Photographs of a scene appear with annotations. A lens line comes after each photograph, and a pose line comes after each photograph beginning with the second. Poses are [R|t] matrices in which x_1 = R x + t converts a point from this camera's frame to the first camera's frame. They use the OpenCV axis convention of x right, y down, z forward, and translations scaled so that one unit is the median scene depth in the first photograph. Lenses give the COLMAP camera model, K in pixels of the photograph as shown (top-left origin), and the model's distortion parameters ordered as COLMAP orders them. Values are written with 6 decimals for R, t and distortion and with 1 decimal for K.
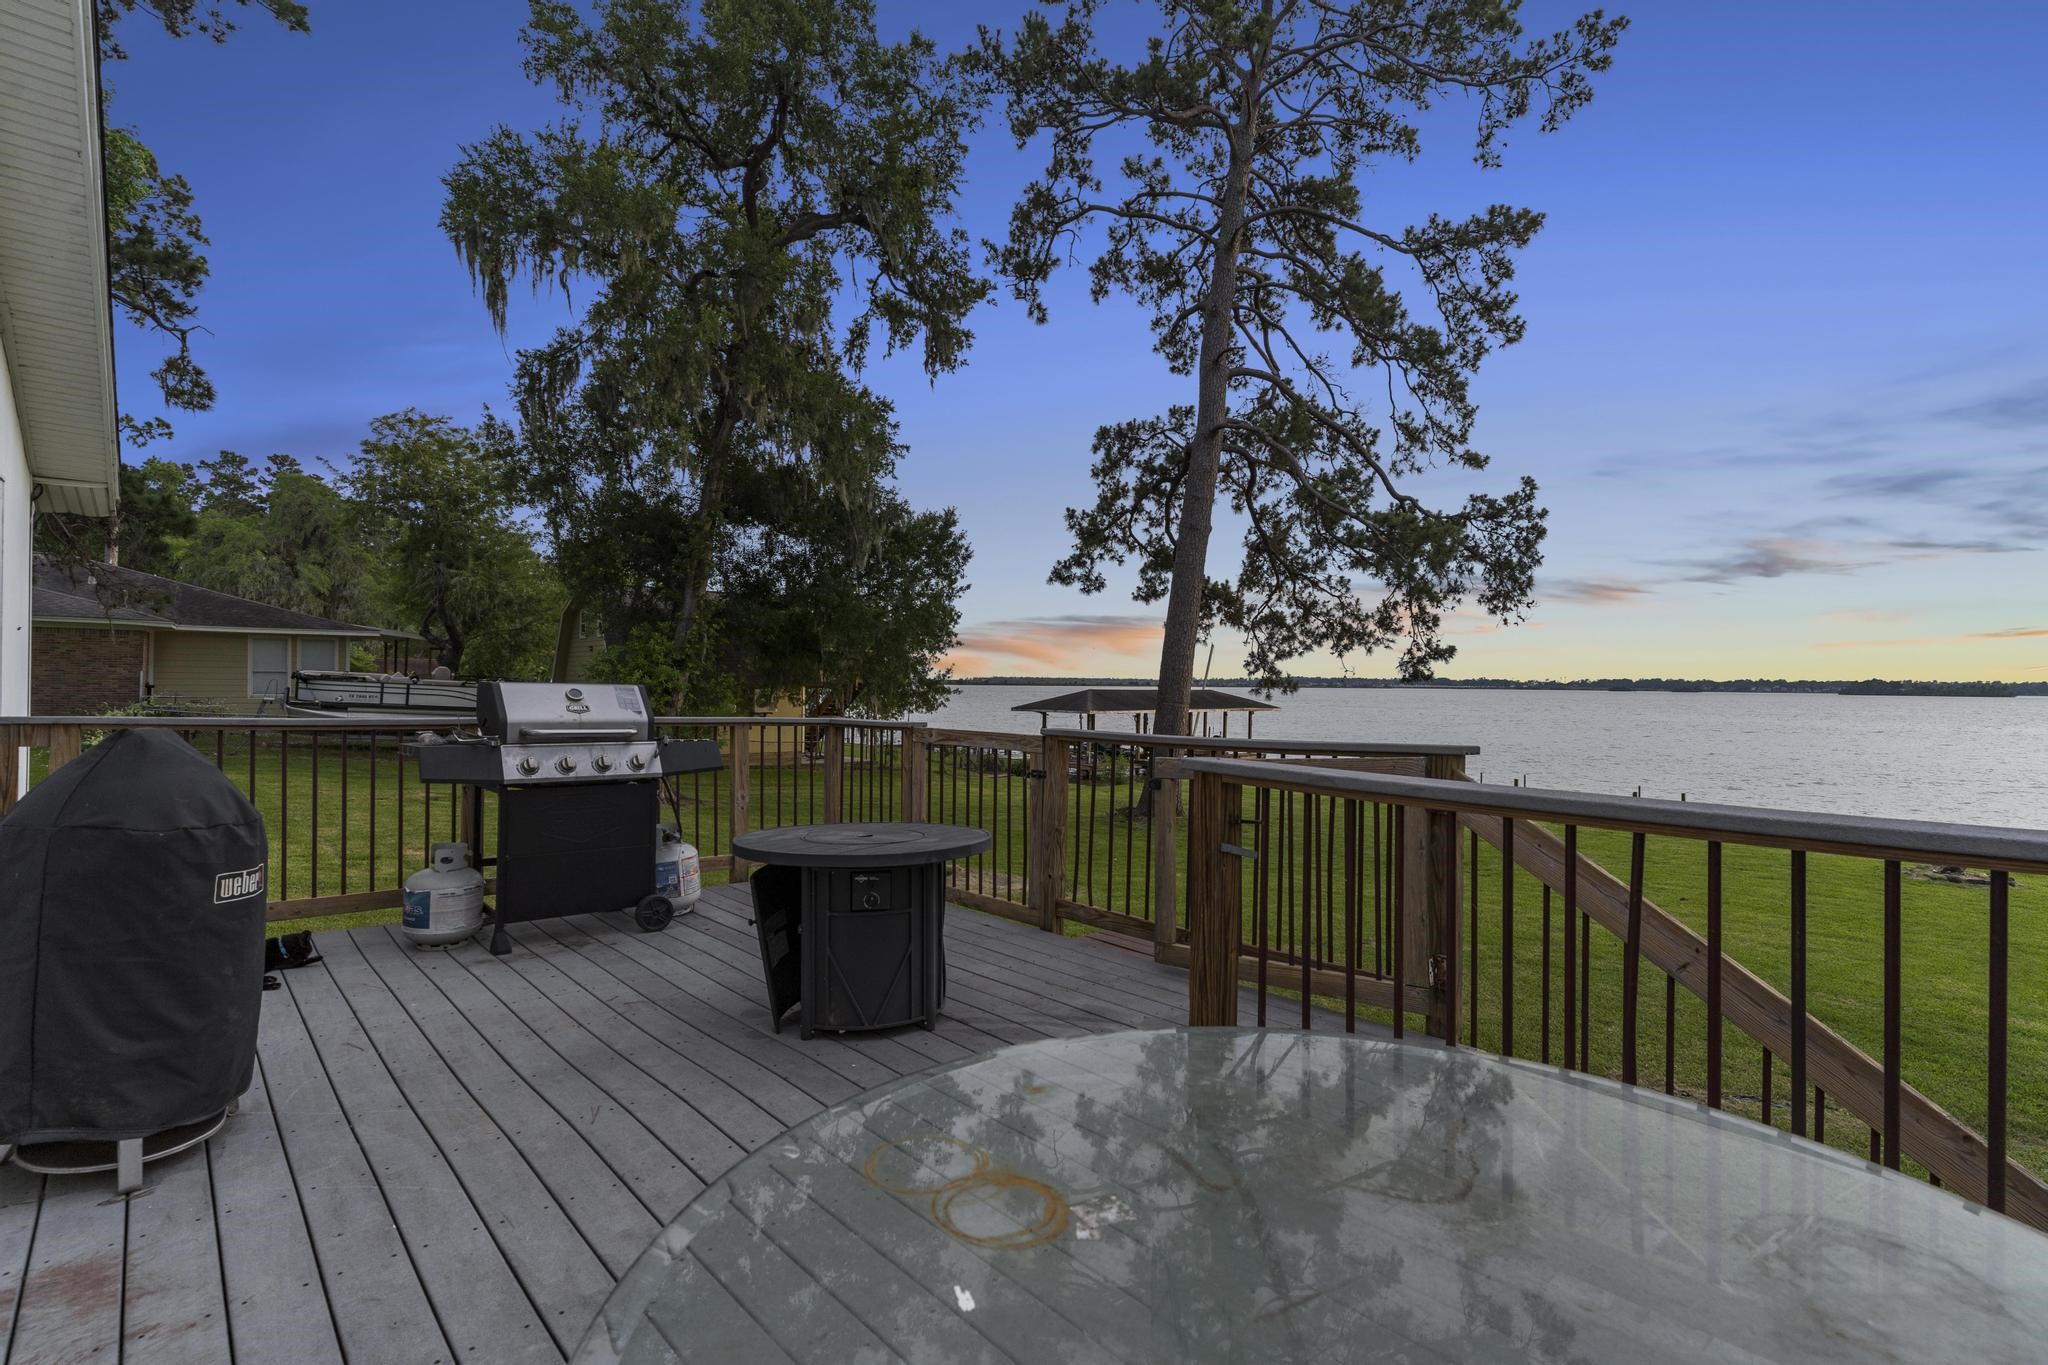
lens RADIAL K [[972.9, 0, 1031.7], [0, 972.9, 684.8], [0, 0, 1]] dist [0.011012, -0.003481]
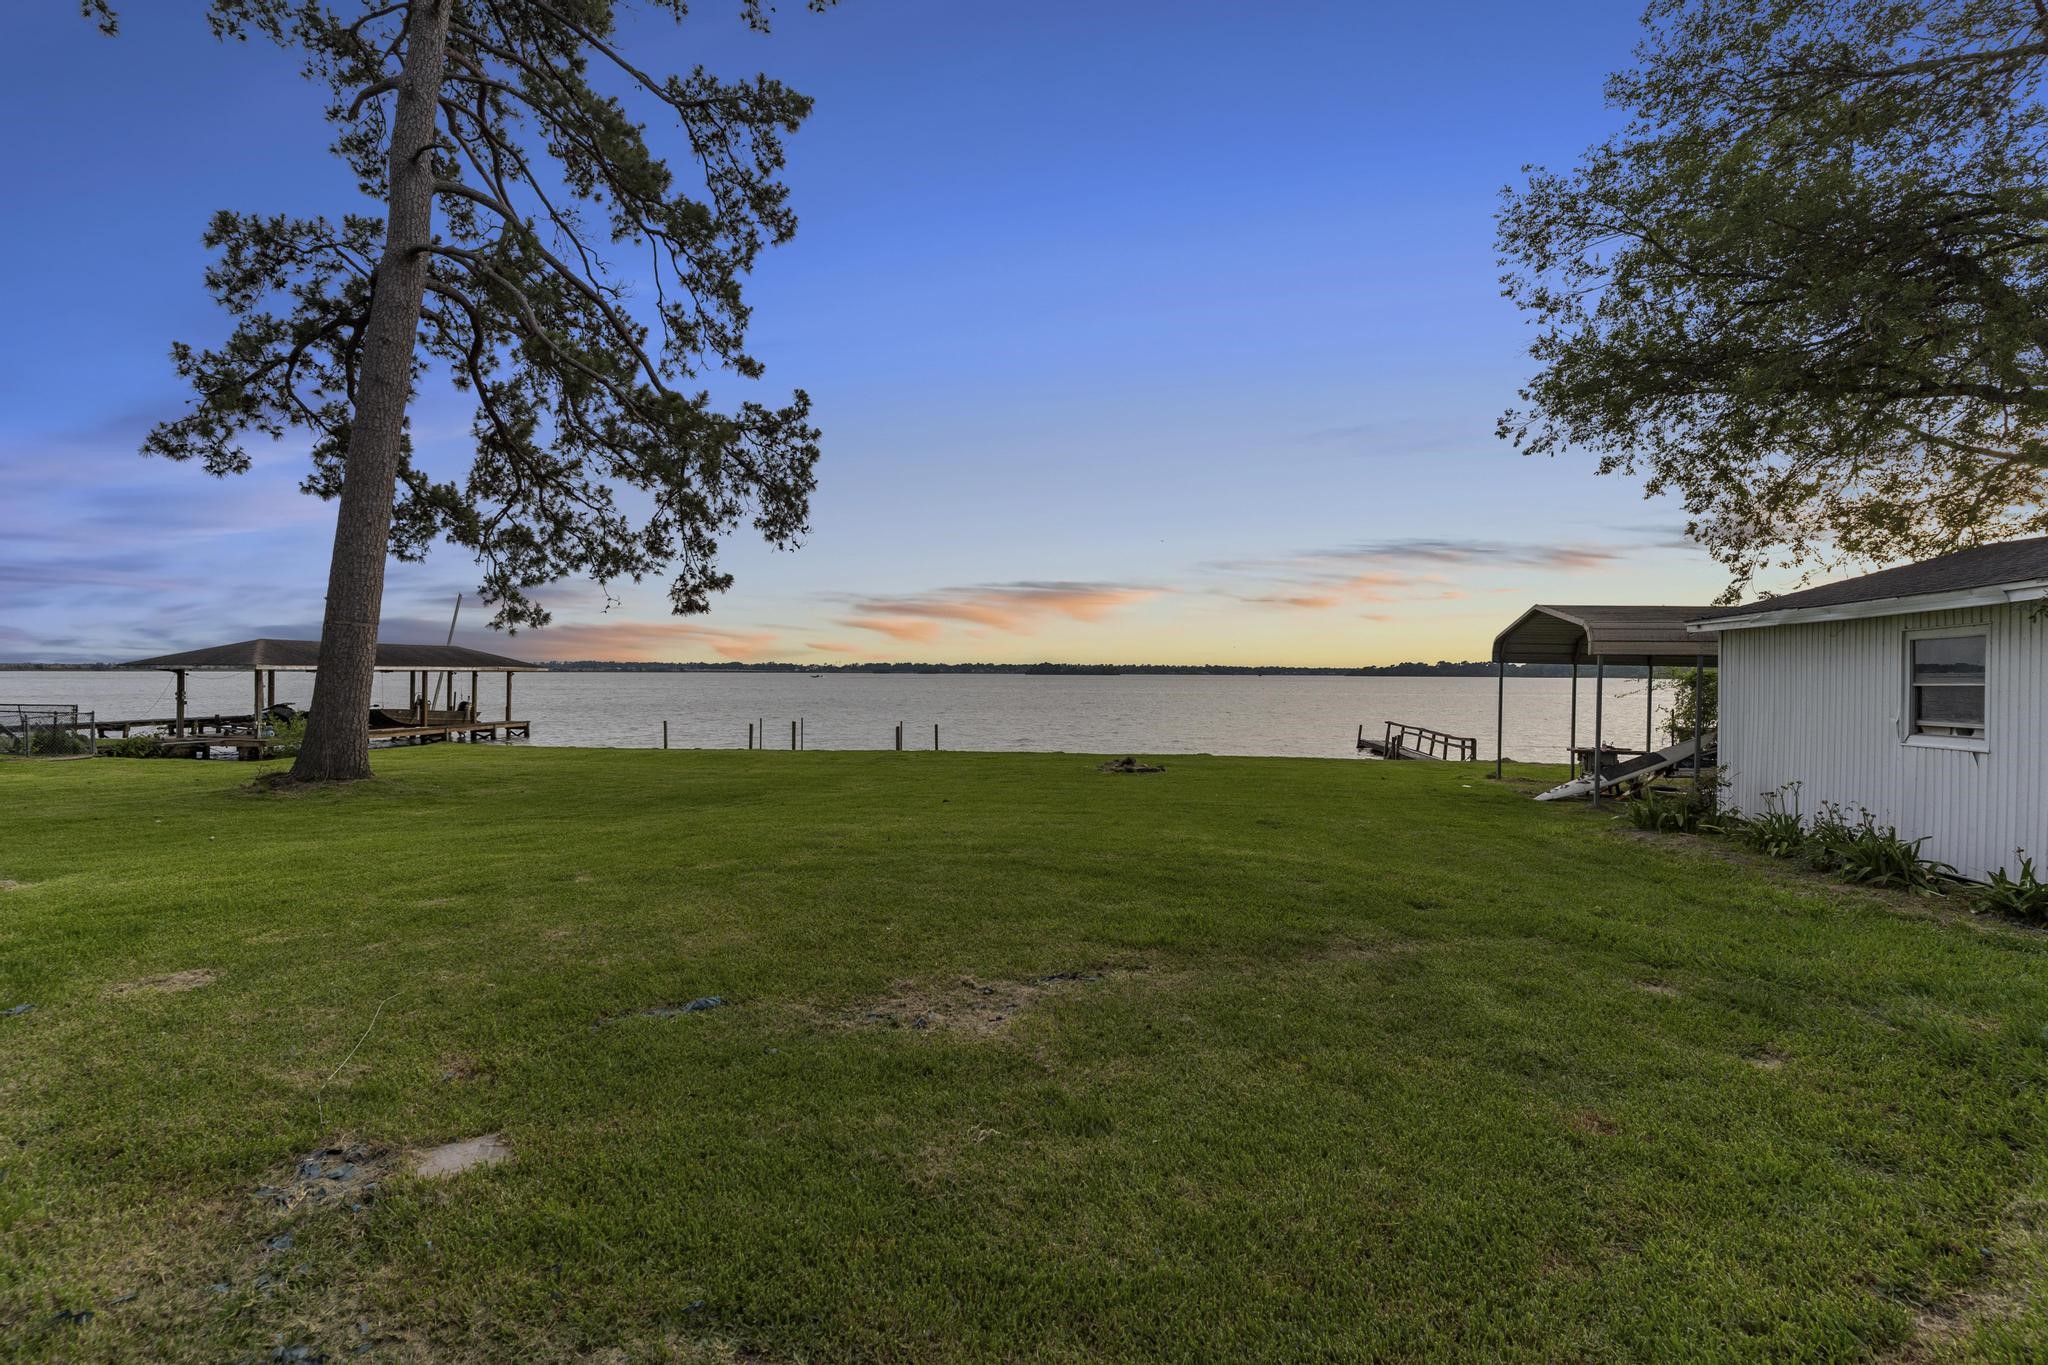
lens RADIAL K [[972.9, 0, 1019.9], [0, 972.9, 678.2], [0, 0, 1]] dist [0.011012, -0.003481]
pose [[0.775858, -0.009139, 0.630841, 0.066159], [0.004323, 0.999949, 0.009169, 0.050662], [-0.630892, -0.004387, 0.775858, 0.117989]]
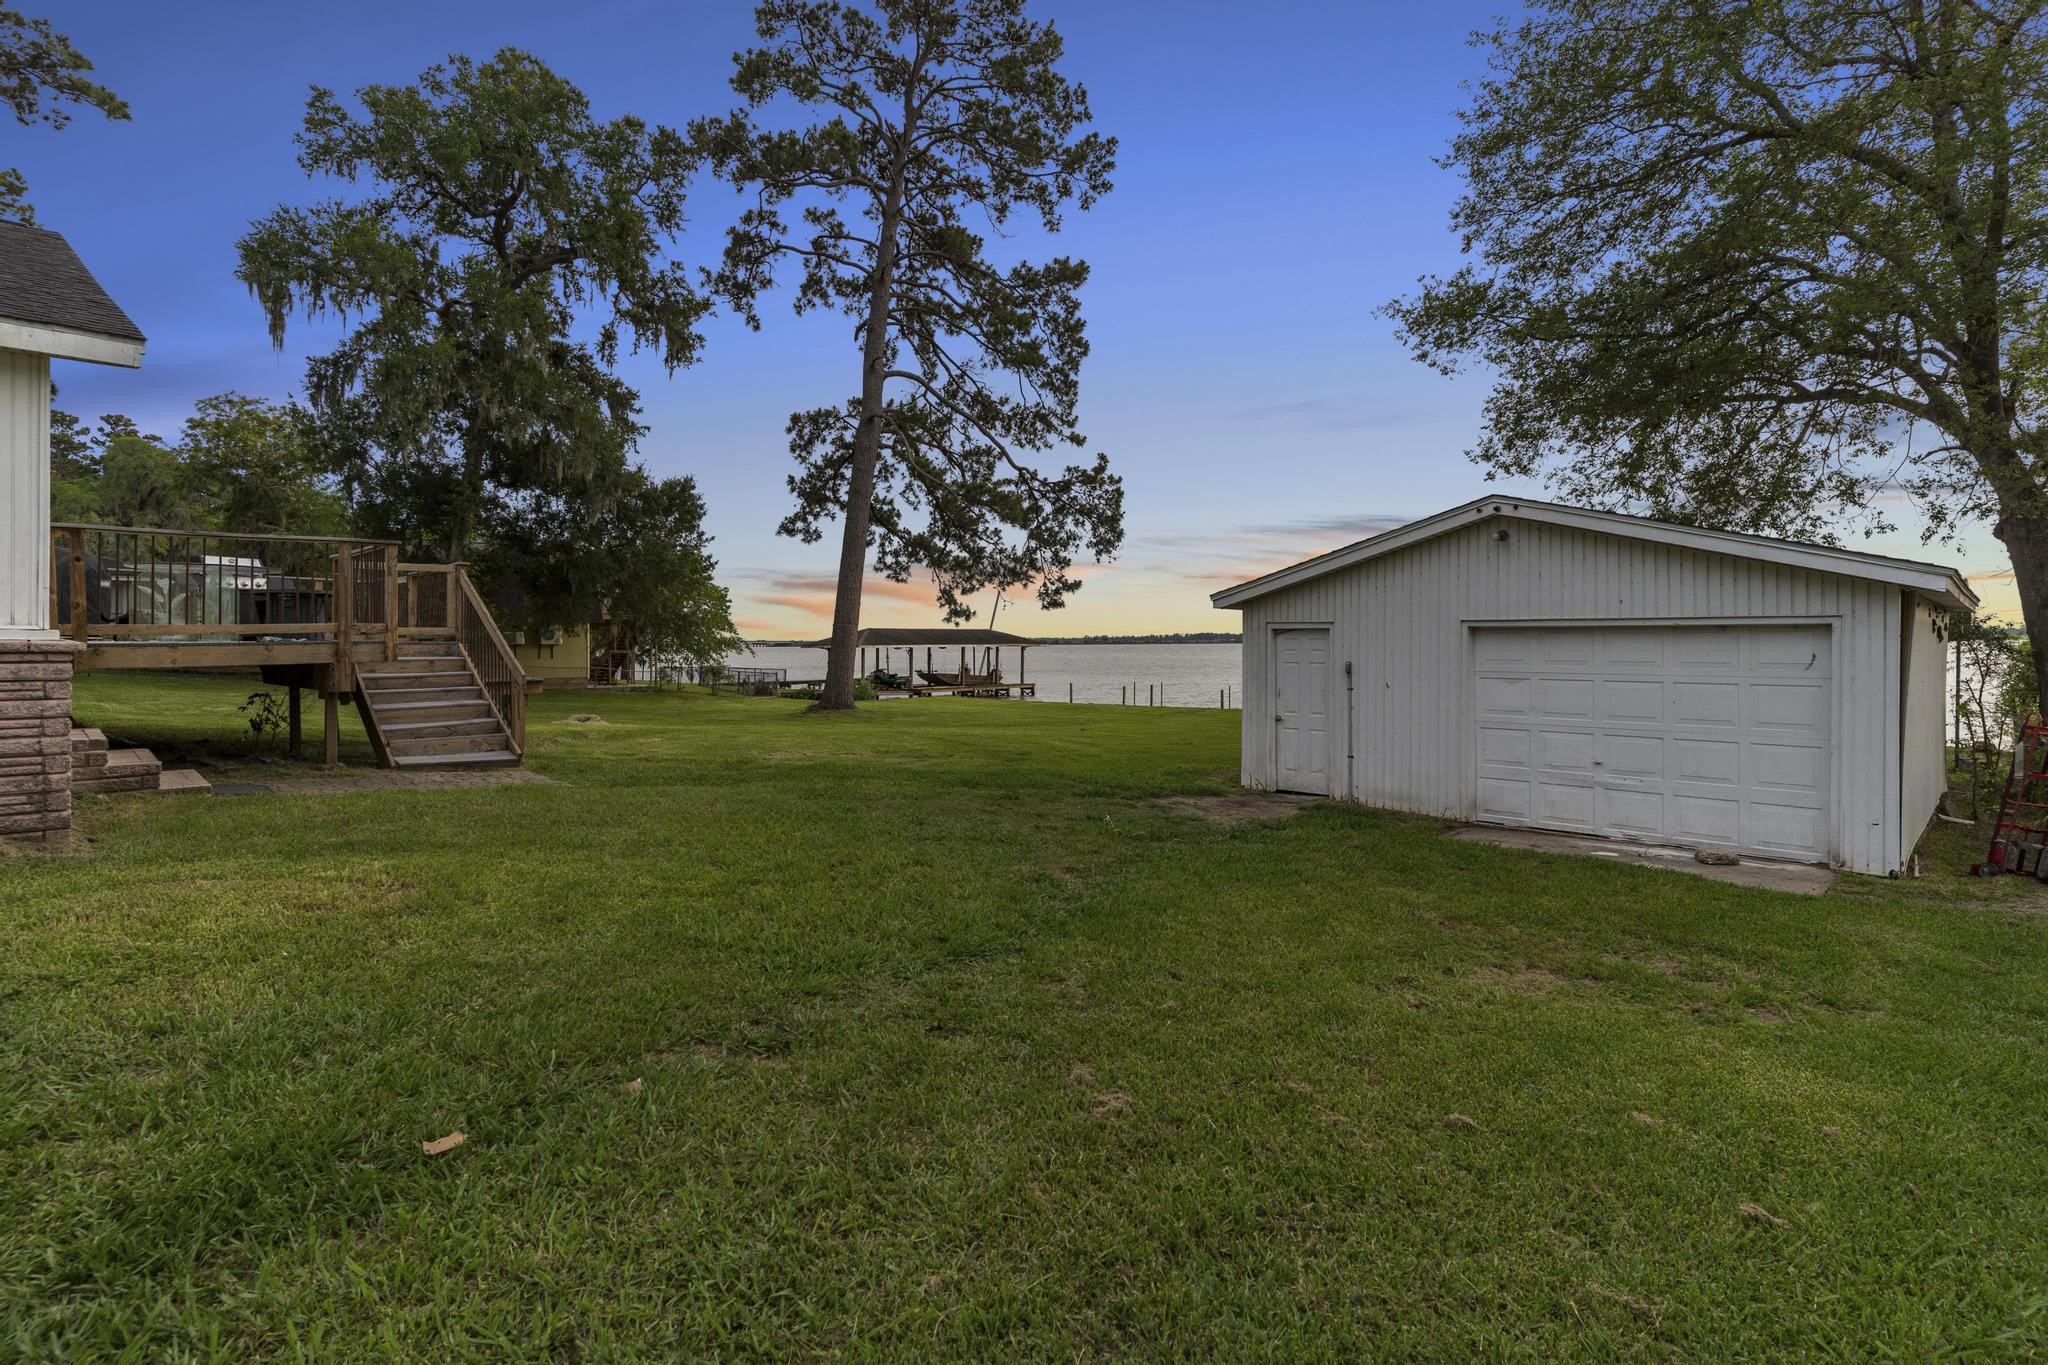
lens RADIAL K [[972.9, 0, 1007.8], [0, 972.9, 635.0], [0, 0, 1]] dist [0.011012, -0.003481]
pose [[0.996449, -0.014733, 0.082895, 0.230281], [0.015442, 0.999849, -0.007913, 0.042304], [-0.082766, 0.009165, 0.996527, -0.296159]]
